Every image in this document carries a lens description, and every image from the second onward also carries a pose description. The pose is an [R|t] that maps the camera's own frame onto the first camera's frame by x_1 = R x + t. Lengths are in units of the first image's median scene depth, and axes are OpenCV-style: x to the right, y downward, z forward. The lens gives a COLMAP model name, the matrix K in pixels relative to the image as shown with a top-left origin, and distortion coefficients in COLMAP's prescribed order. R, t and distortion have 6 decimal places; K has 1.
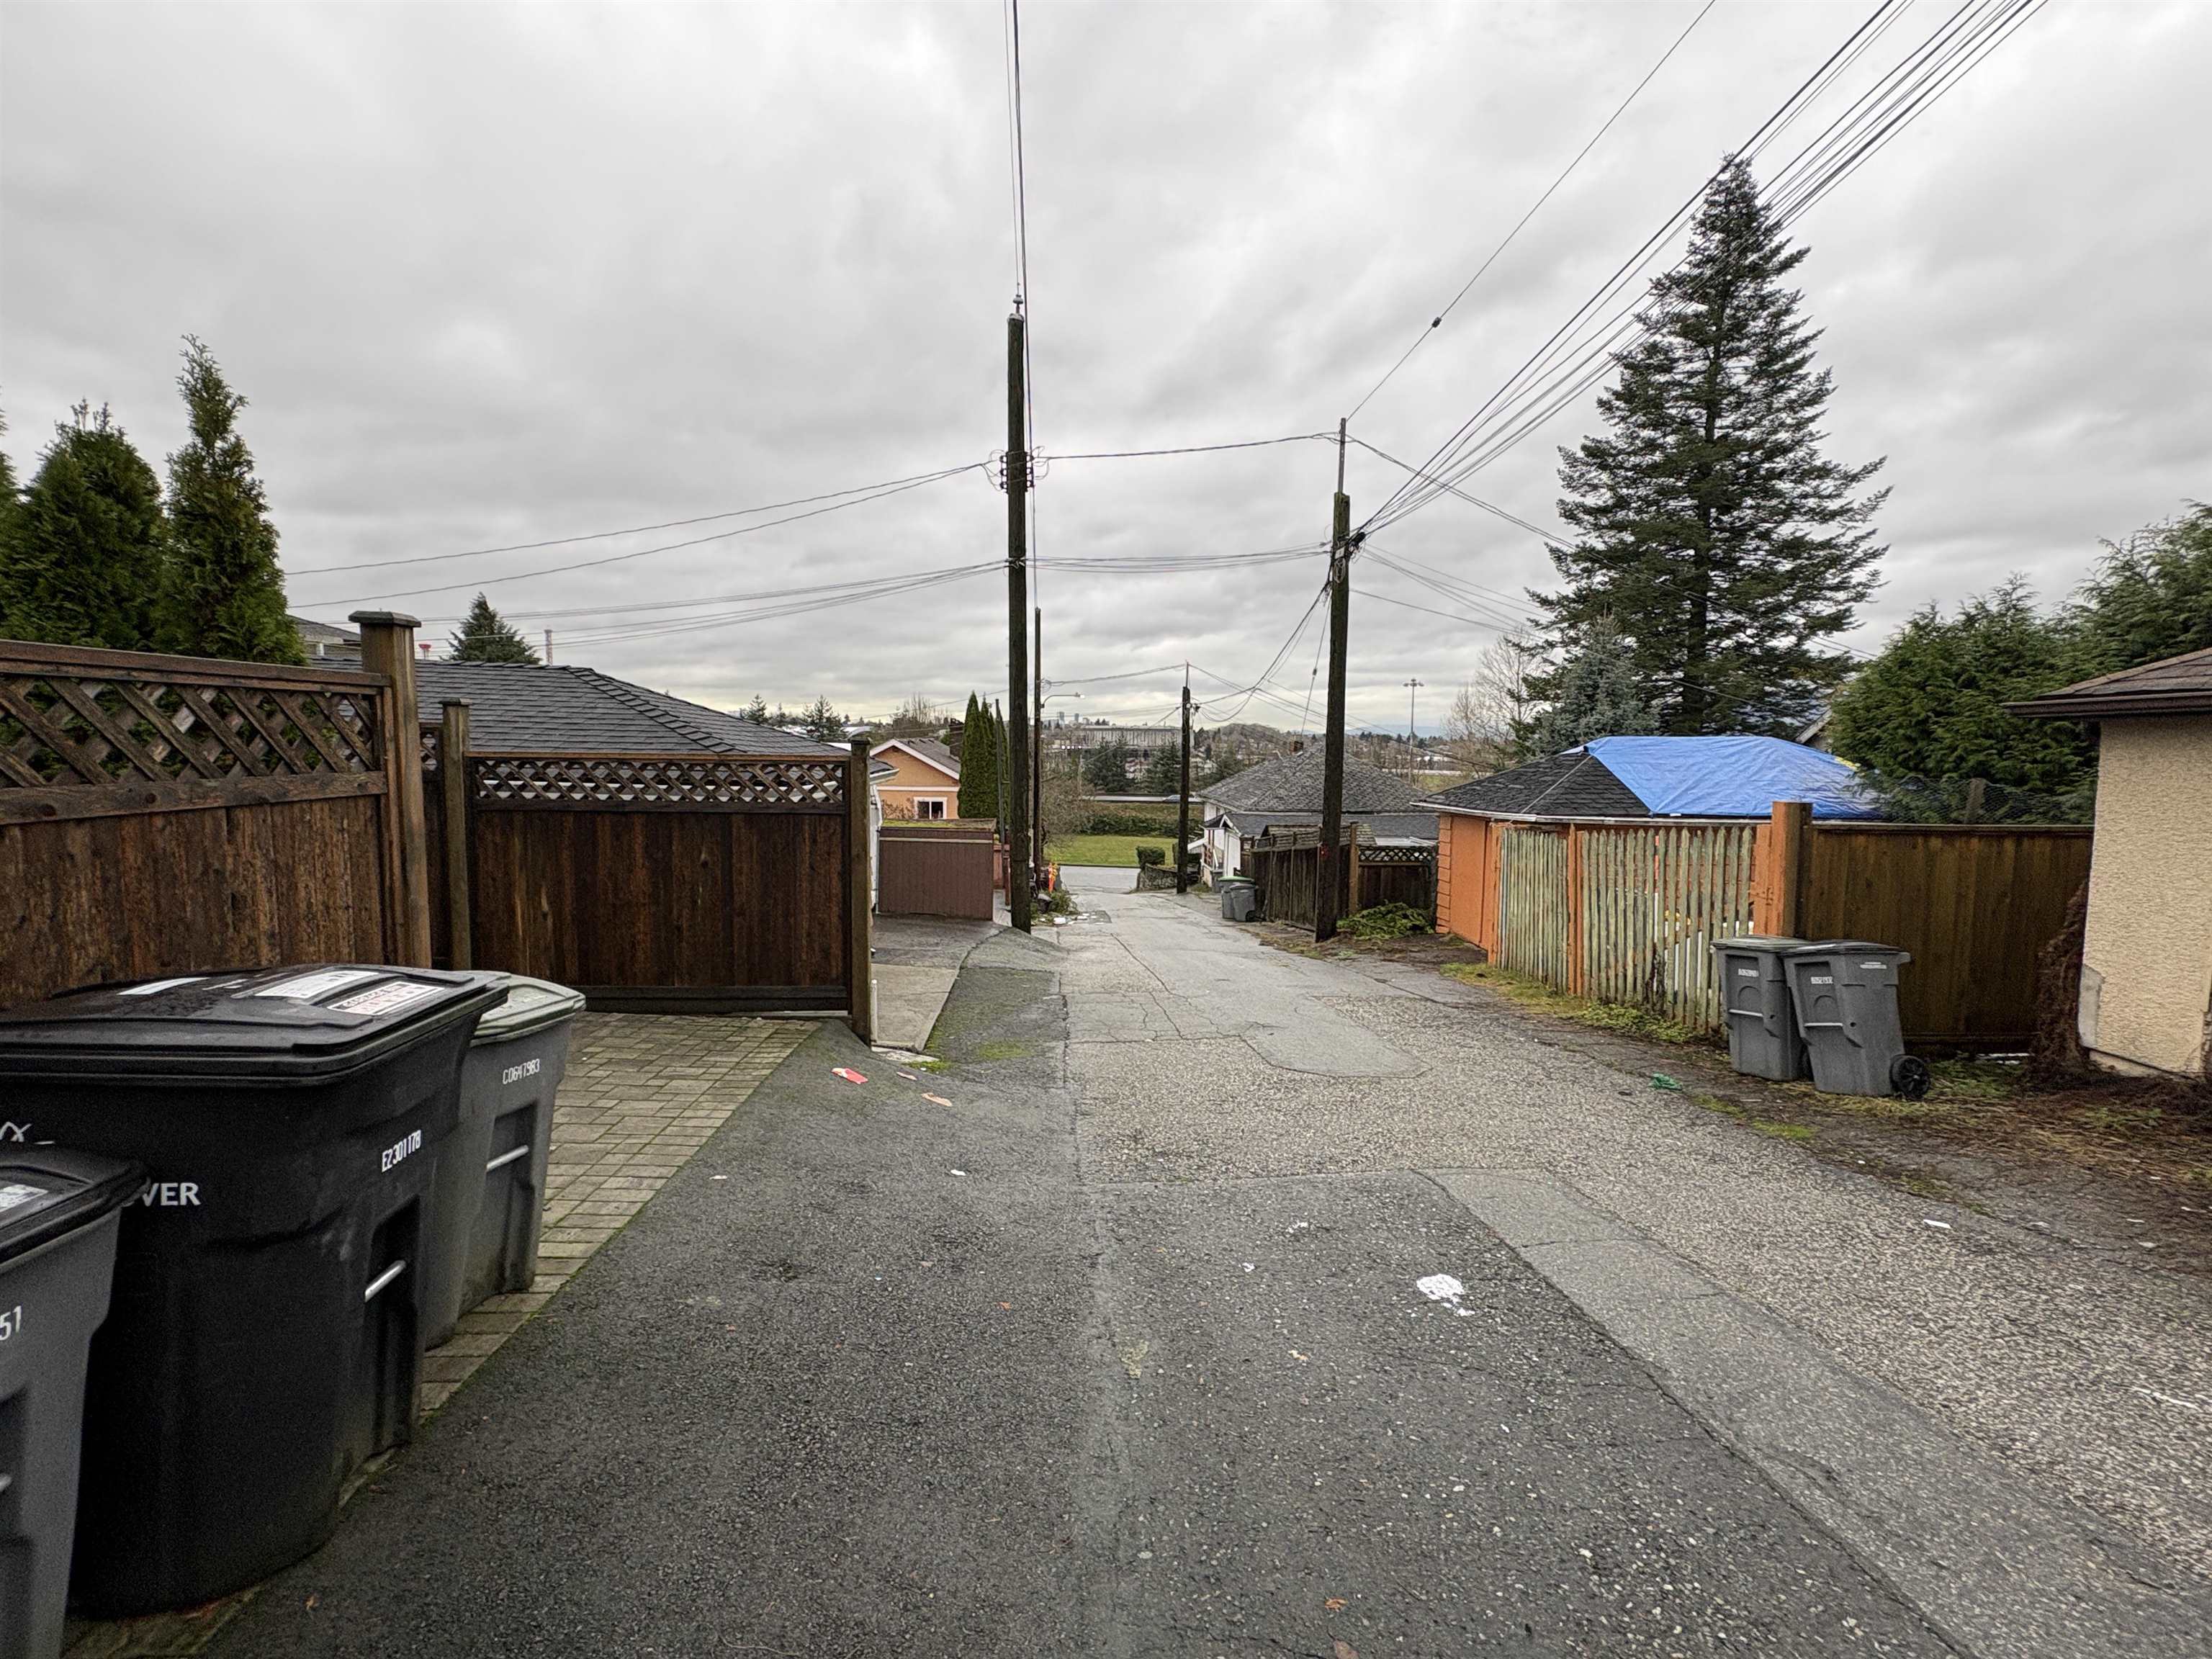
lens RADIAL K [[977.3, 0, 1110.9], [0, 977.3, 831.5], [0, 0, 1]] dist [0.000480, -0.000405]
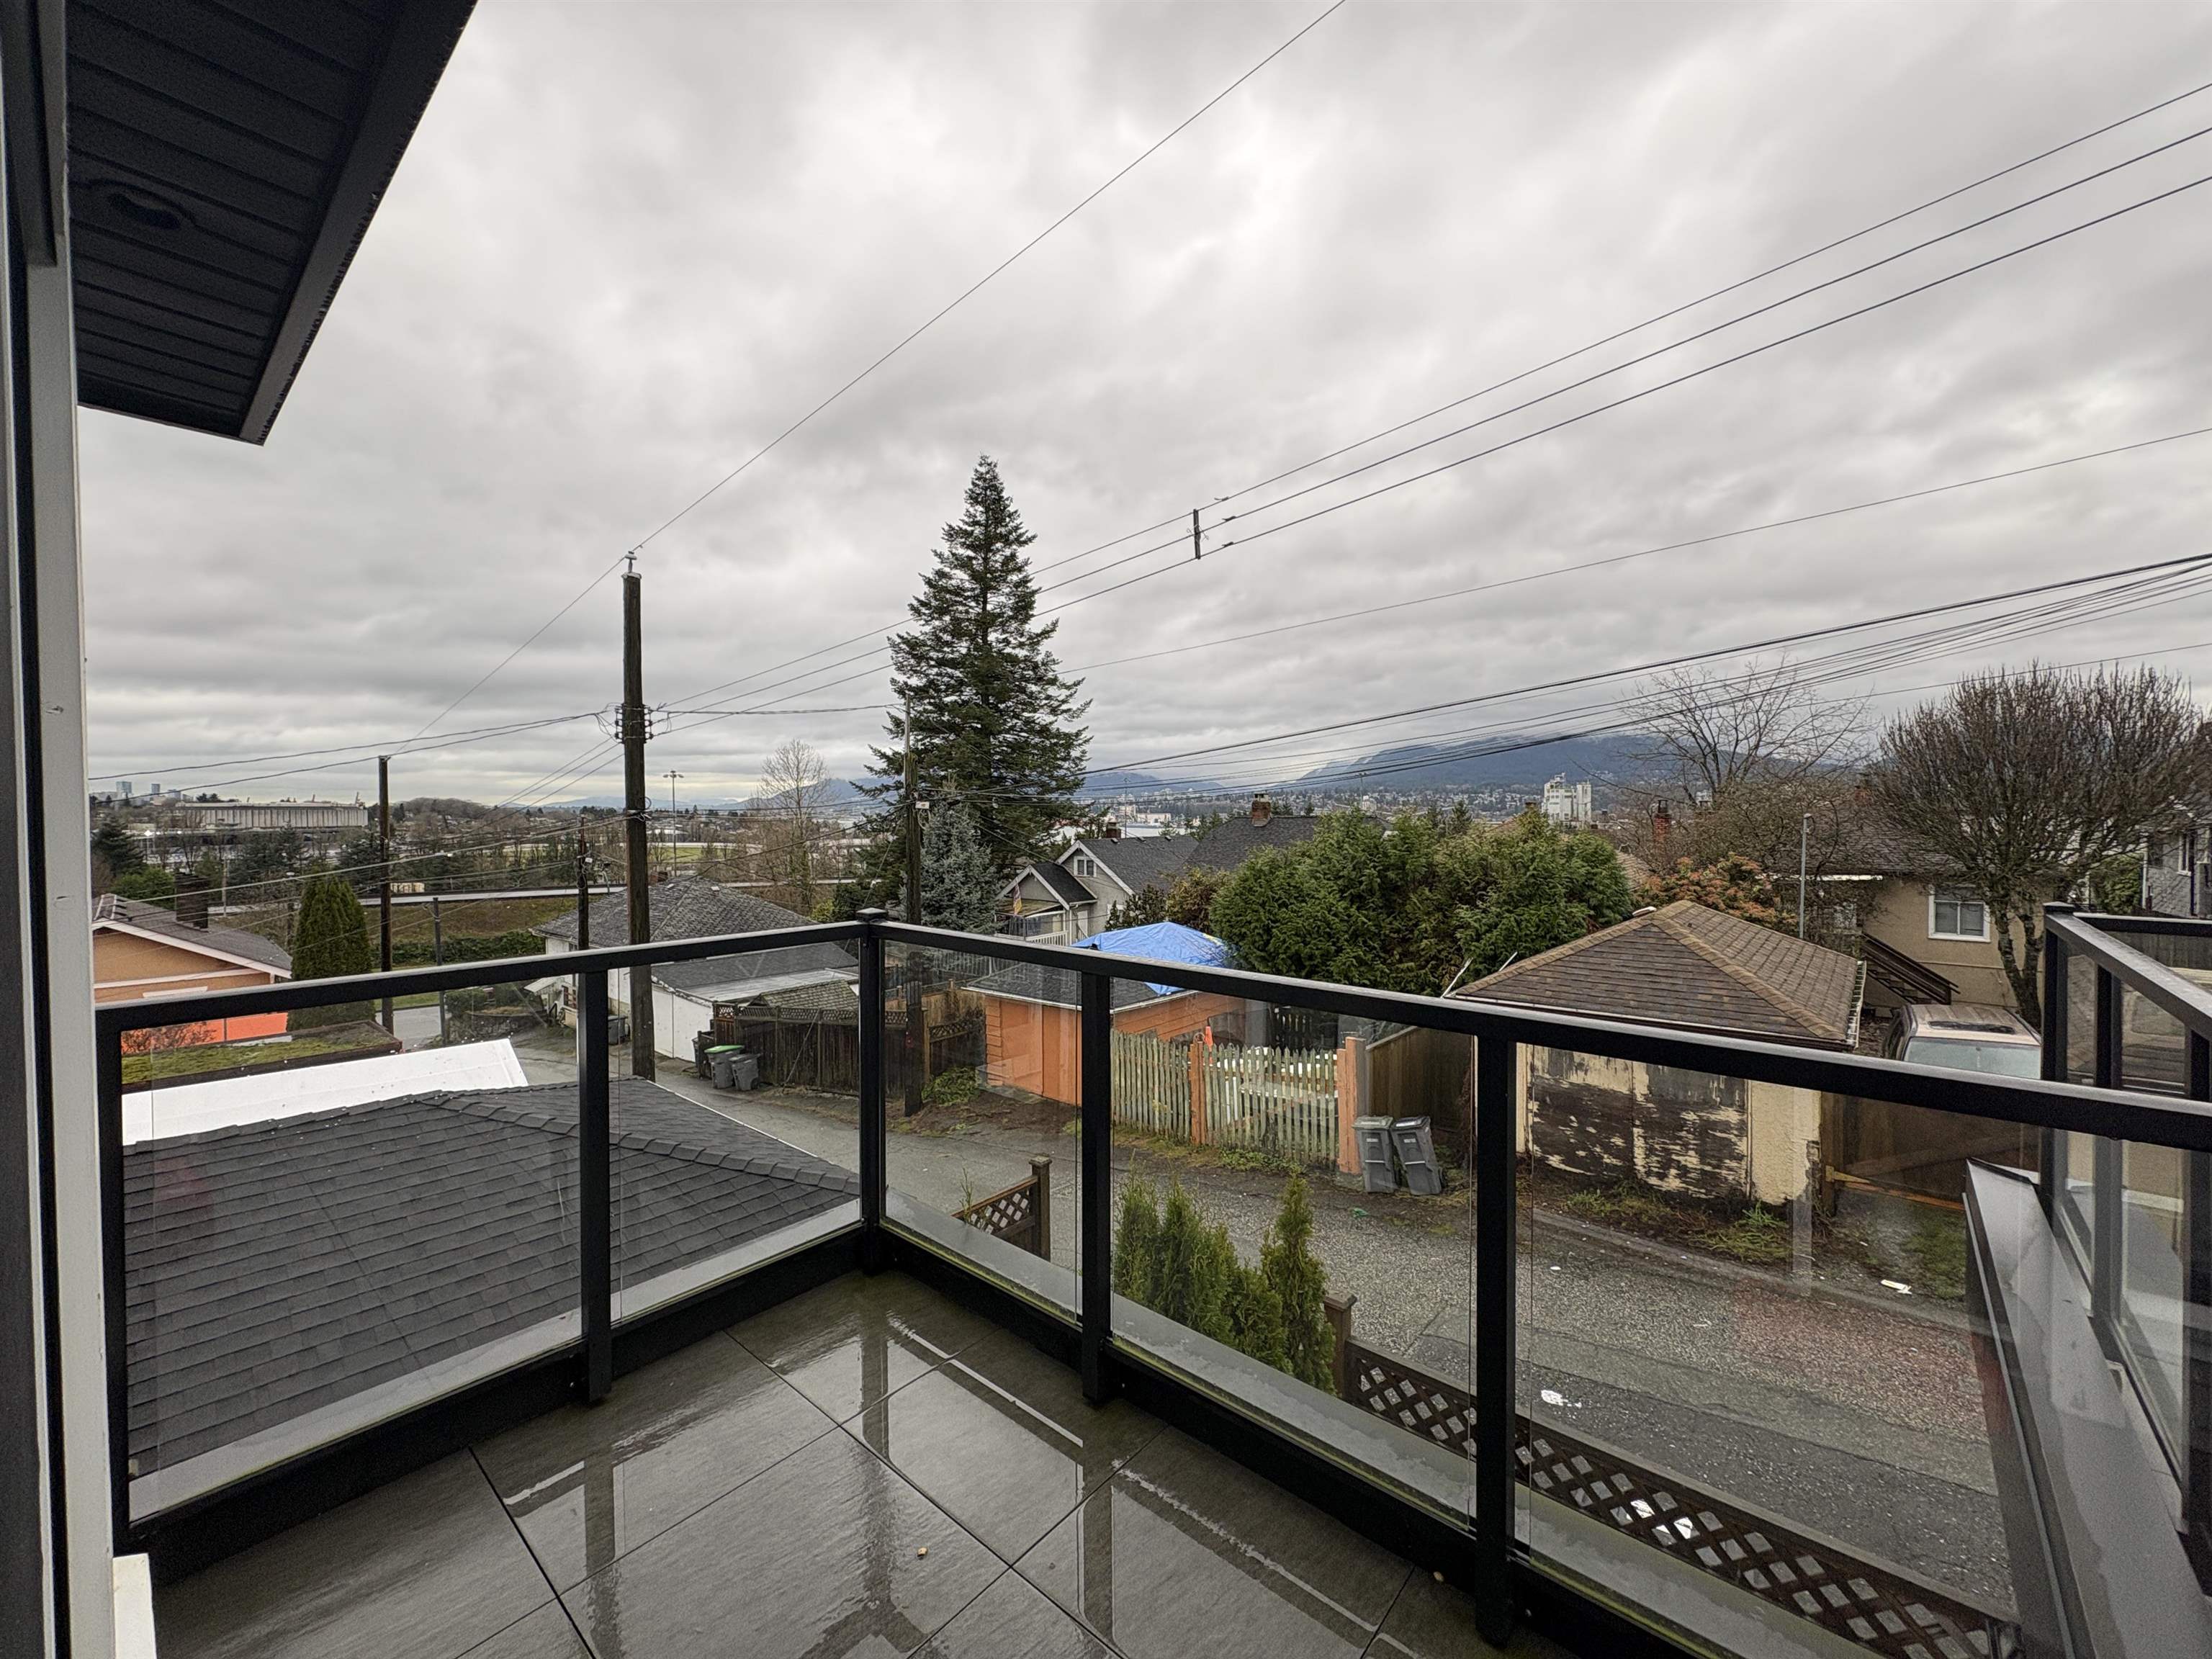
lens RADIAL K [[875.2, 0, 1106.8], [0, 875.2, 826.2], [0, 0, 1]] dist [0.000336, 0.000193]
pose [[0.698607, -0.027371, 0.714982, -0.174065], [0.079257, 0.996079, -0.039309, -0.082963], [-0.711103, 0.084128, 0.698037, 0.018232]]
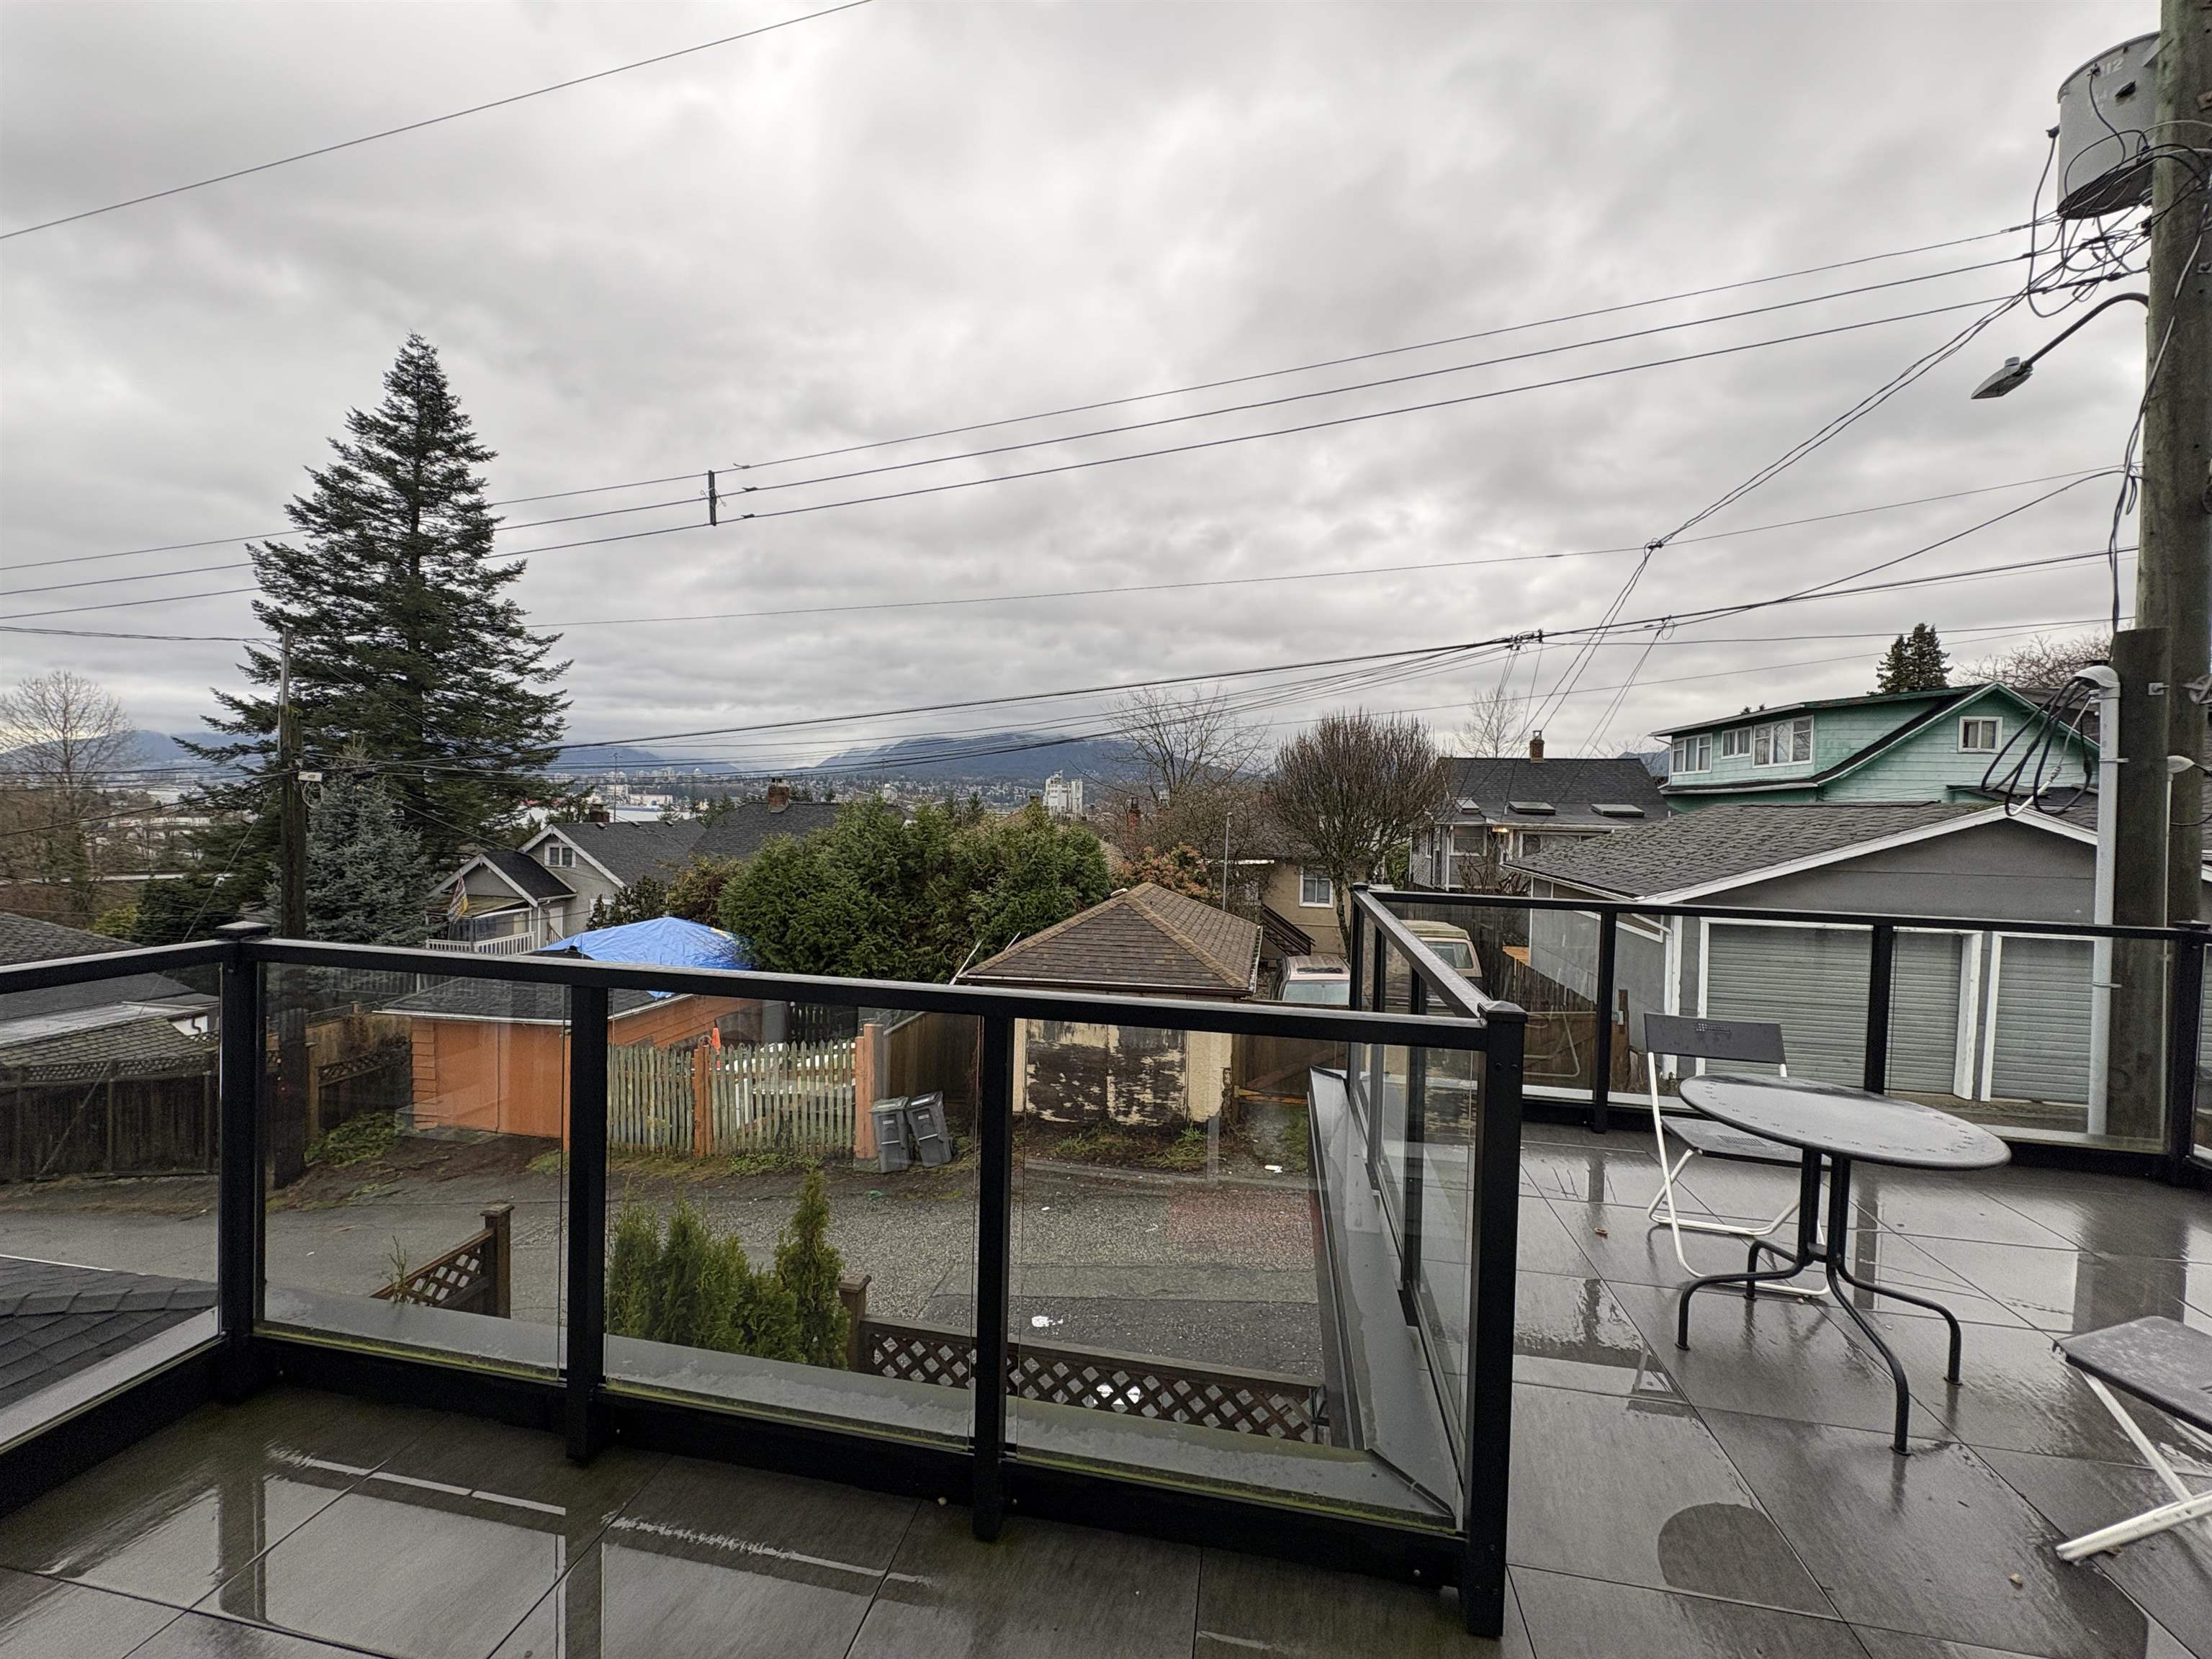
lens RADIAL K [[875.2, 0, 1105.8], [0, 875.2, 826.5], [0, 0, 1]] dist [0.000336, 0.000193]
pose [[0.239137, -0.031694, 0.970469, -0.176393], [0.068340, 0.997538, 0.015738, -0.083794], [-0.968578, 0.062558, 0.240714, 0.017111]]
